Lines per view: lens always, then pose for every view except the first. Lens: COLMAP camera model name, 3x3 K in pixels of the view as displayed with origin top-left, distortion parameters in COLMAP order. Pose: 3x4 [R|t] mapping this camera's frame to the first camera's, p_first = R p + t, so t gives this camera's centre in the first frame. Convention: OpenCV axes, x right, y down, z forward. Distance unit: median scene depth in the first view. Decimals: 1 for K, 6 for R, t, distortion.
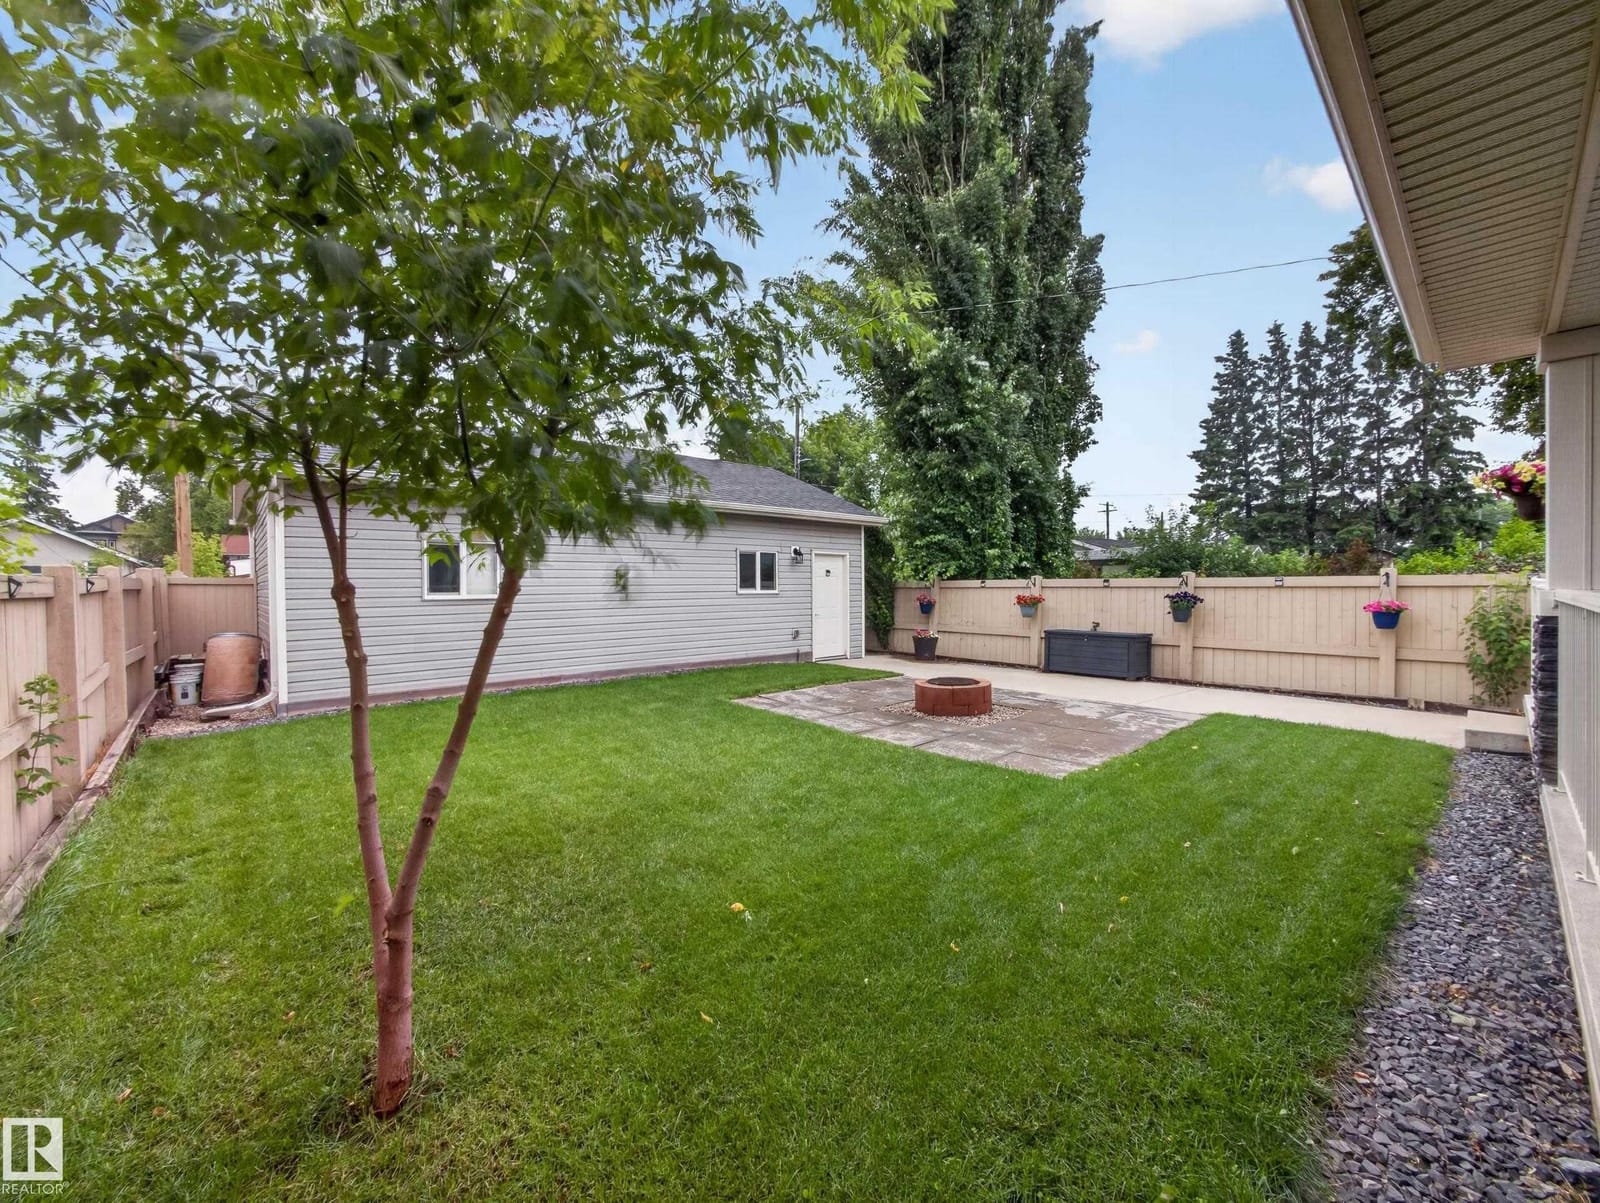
lens RADIAL K [[642.2, 0, 804.2], [0, 642.2, 593.9], [0, 0, 1]] dist [-0.017806, 0.004404]
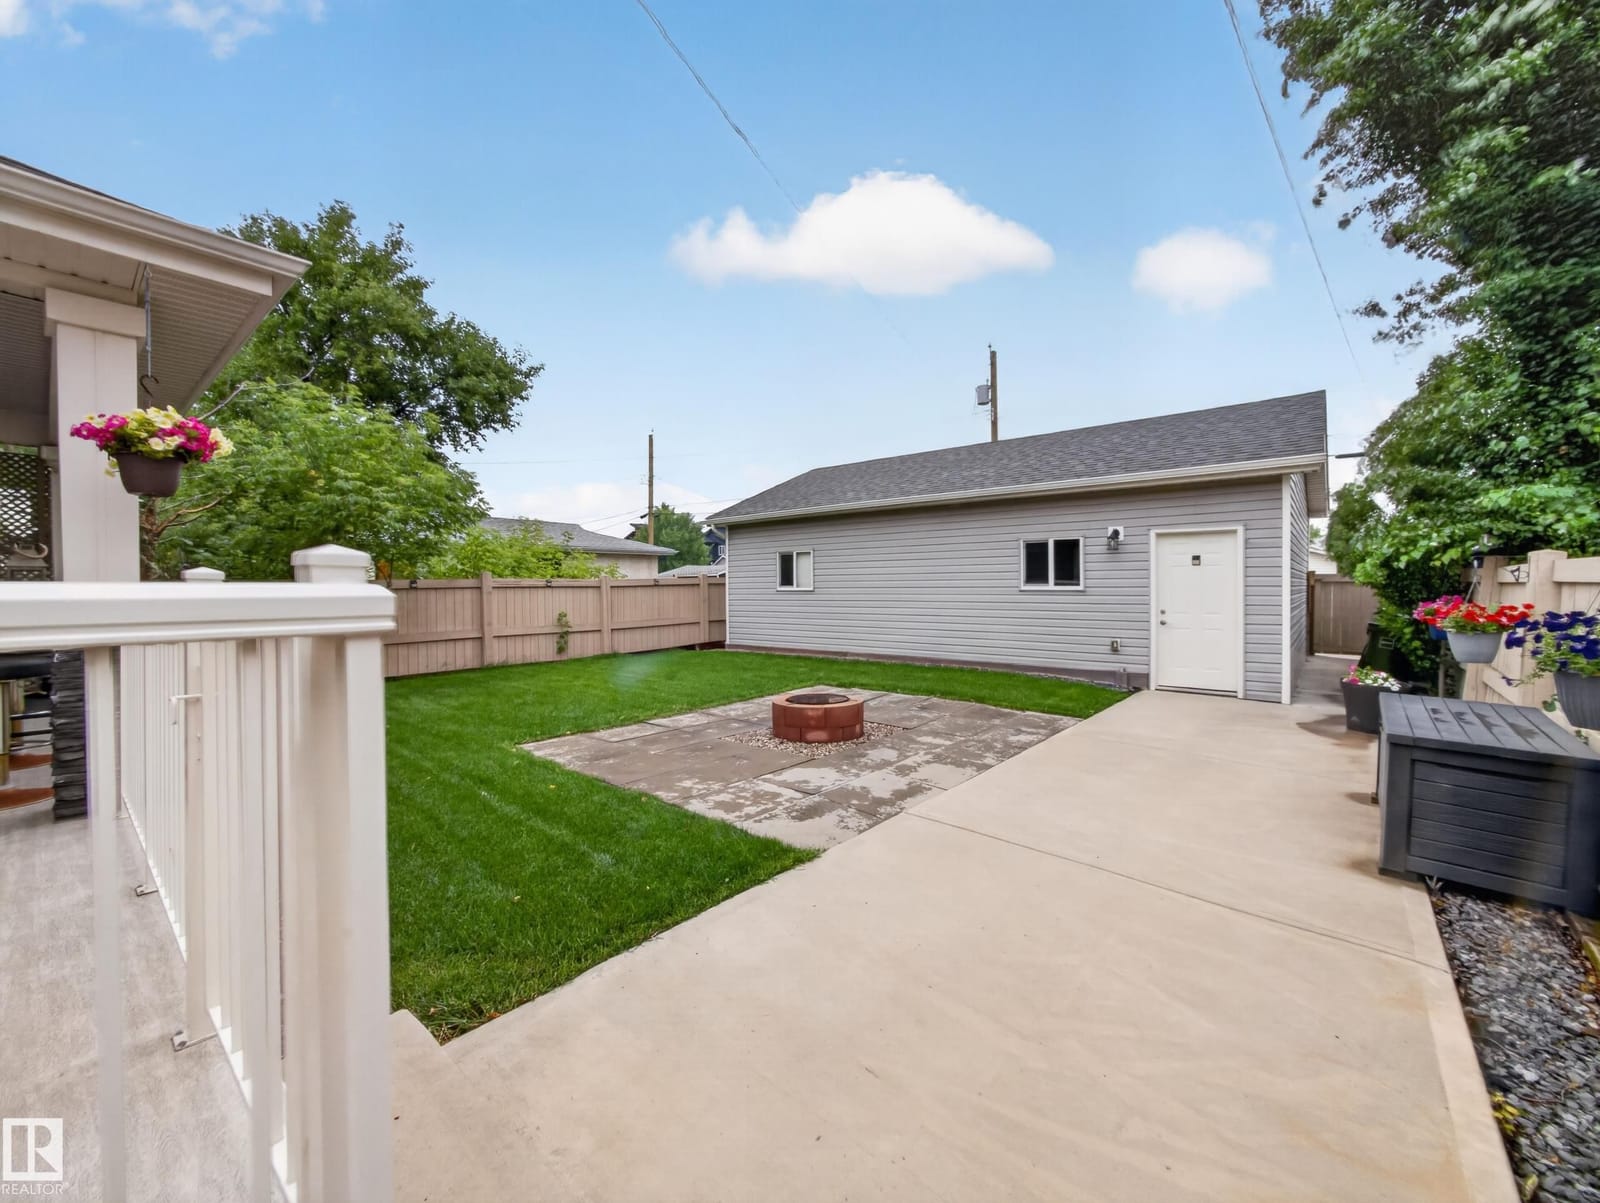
lens RADIAL K [[642.2, 0, 801.4], [0, 642.2, 597.1], [0, 0, 1]] dist [-0.017806, 0.004404]
pose [[0.133168, 0.025375, -0.990769, 0.576081], [-0.005940, 0.999675, 0.024804, -0.007945], [0.991076, 0.002582, 0.133276, 0.481030]]
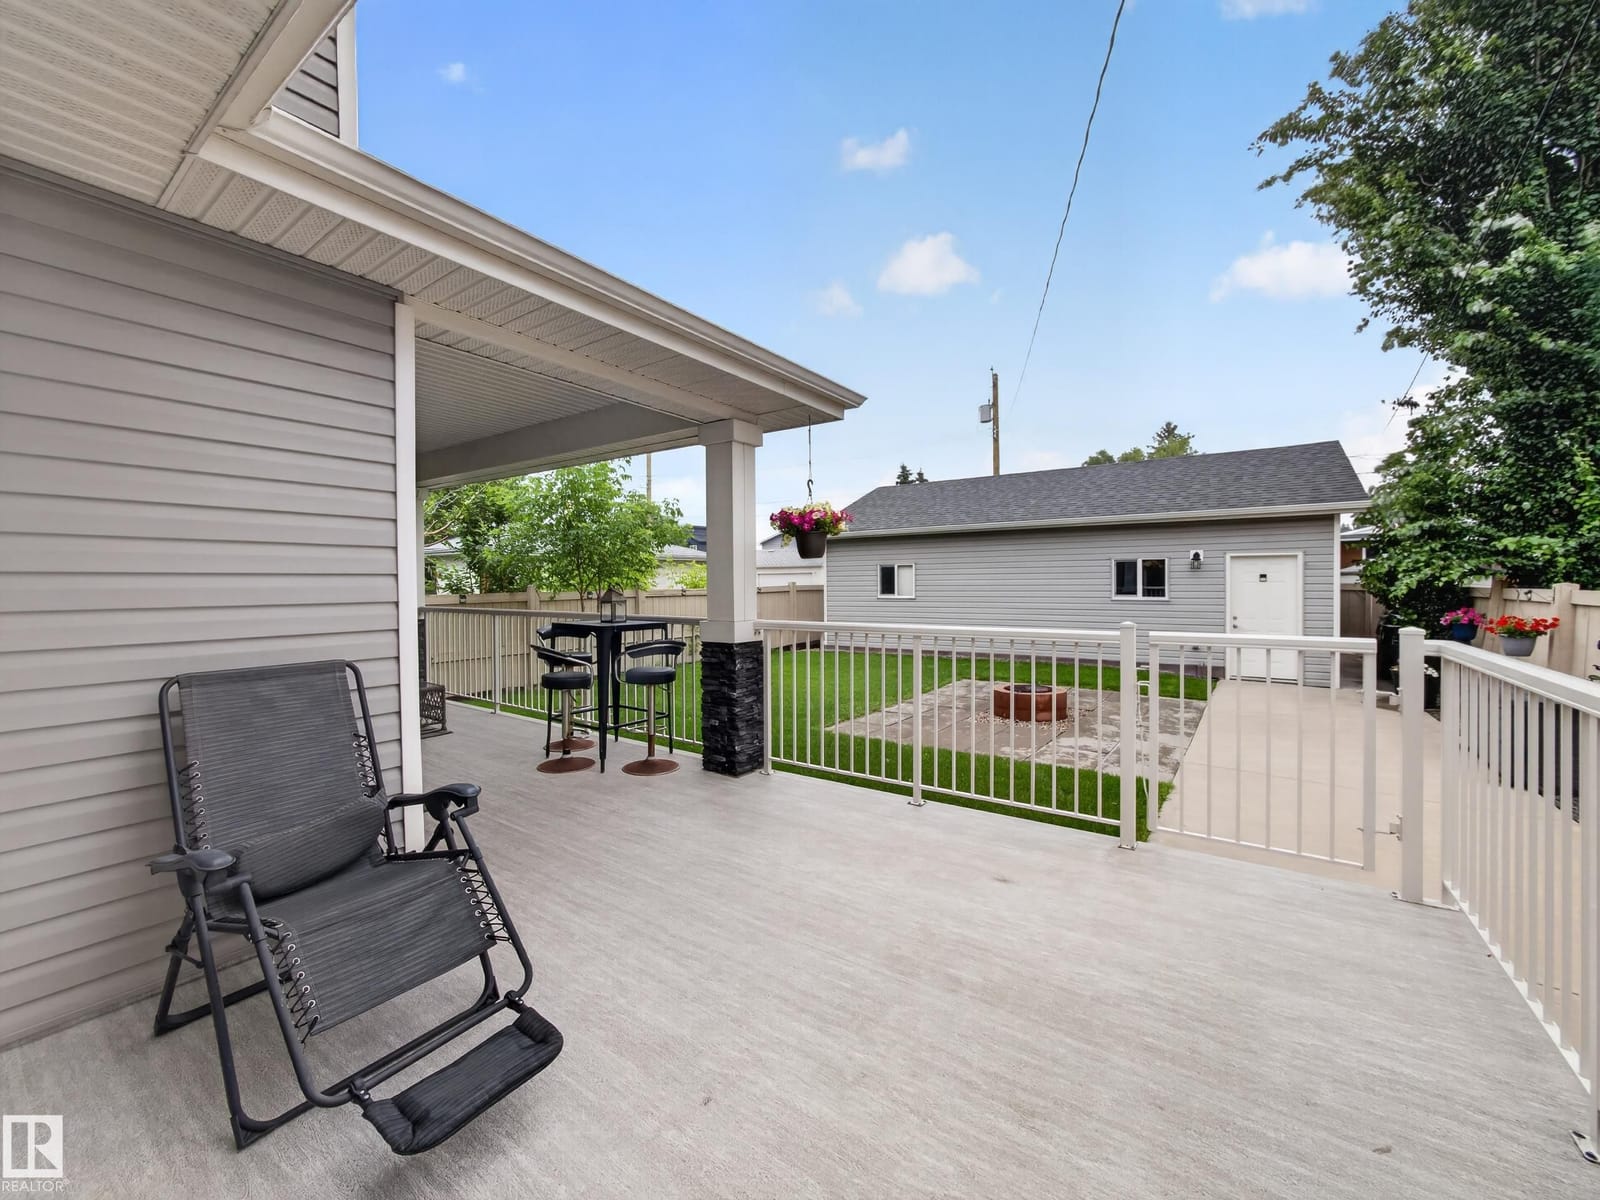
lens RADIAL K [[642.2, 0, 804.6], [0, 642.2, 587.5], [0, 0, 1]] dist [-0.017806, 0.004404]
pose [[0.223167, 0.014034, -0.974679, 0.656945], [-0.005532, 0.999898, 0.013131, -0.025037], [0.974765, 0.002462, 0.223222, 0.217825]]
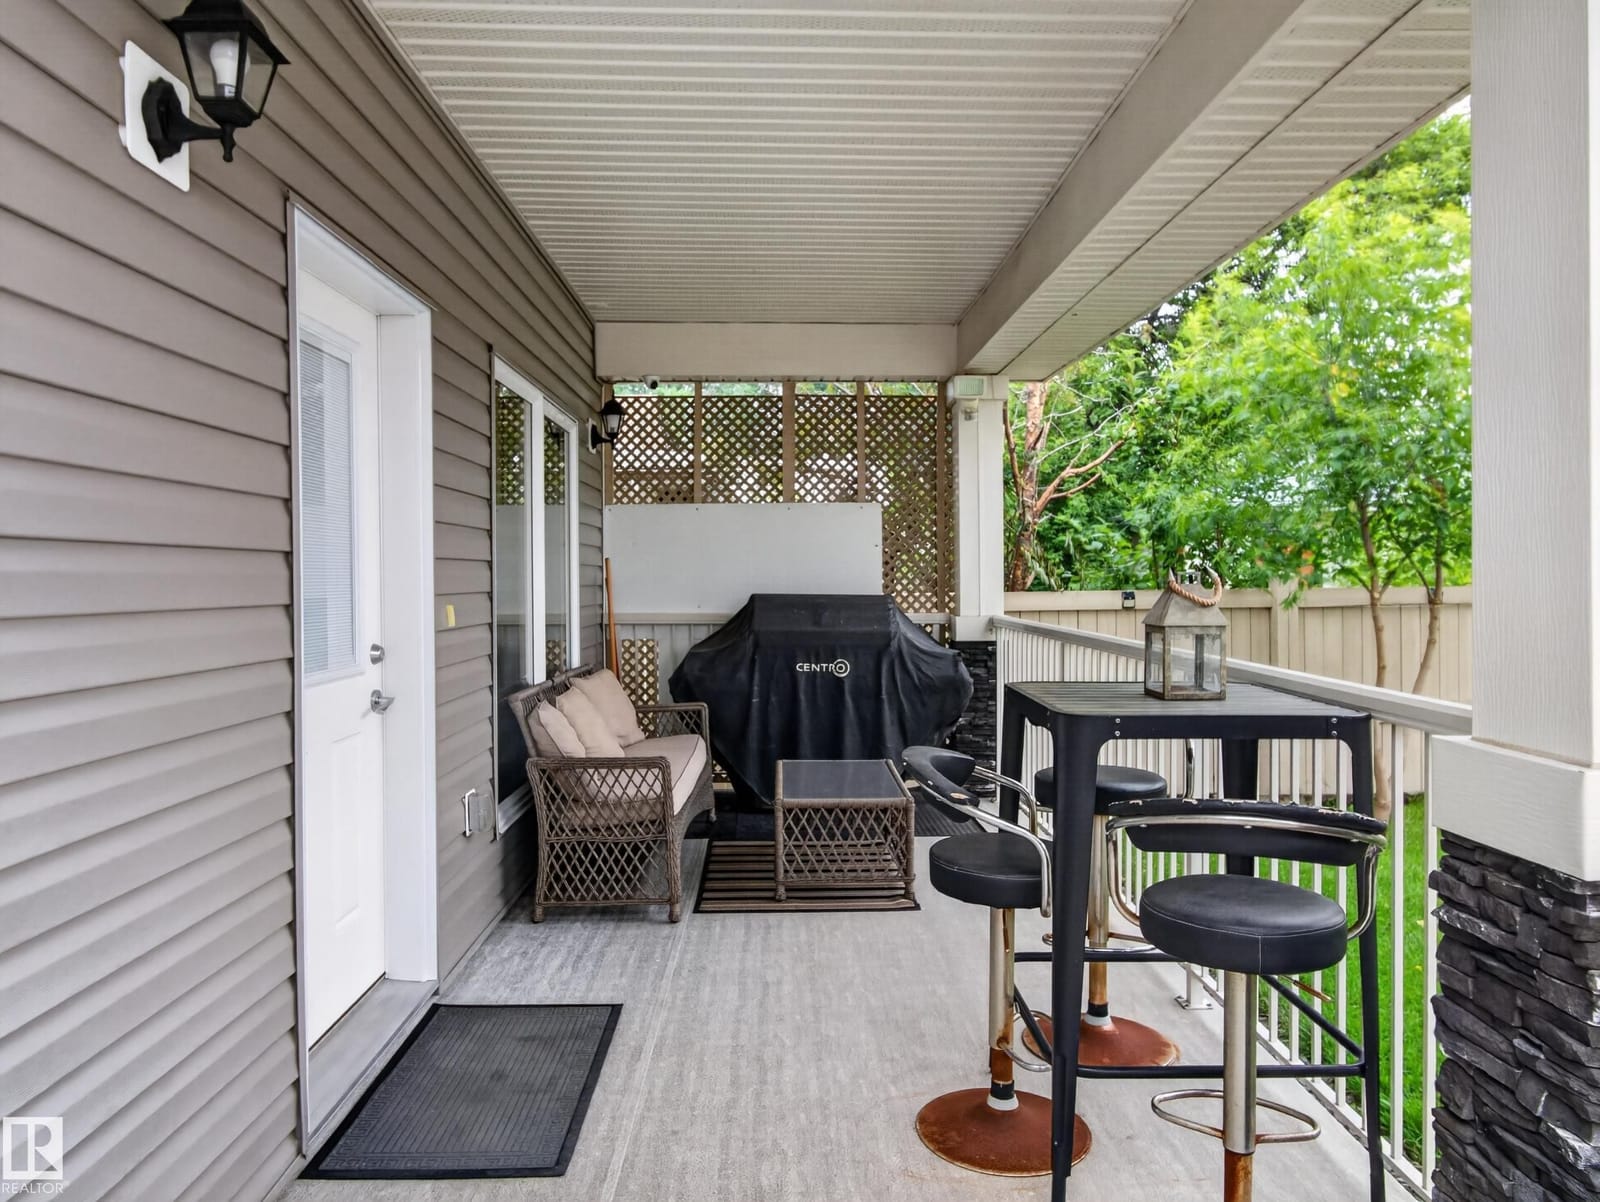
lens RADIAL K [[1111.2, 0, 801.1], [0, 1111.2, 596.4], [0, 0, 1]] dist [-0.012160, 0.017415]
pose [[-0.659770, 0.027556, -0.750962, 0.461661], [0.003615, 0.999432, 0.033497, -0.023440], [0.751459, 0.019386, -0.659495, 0.268913]]
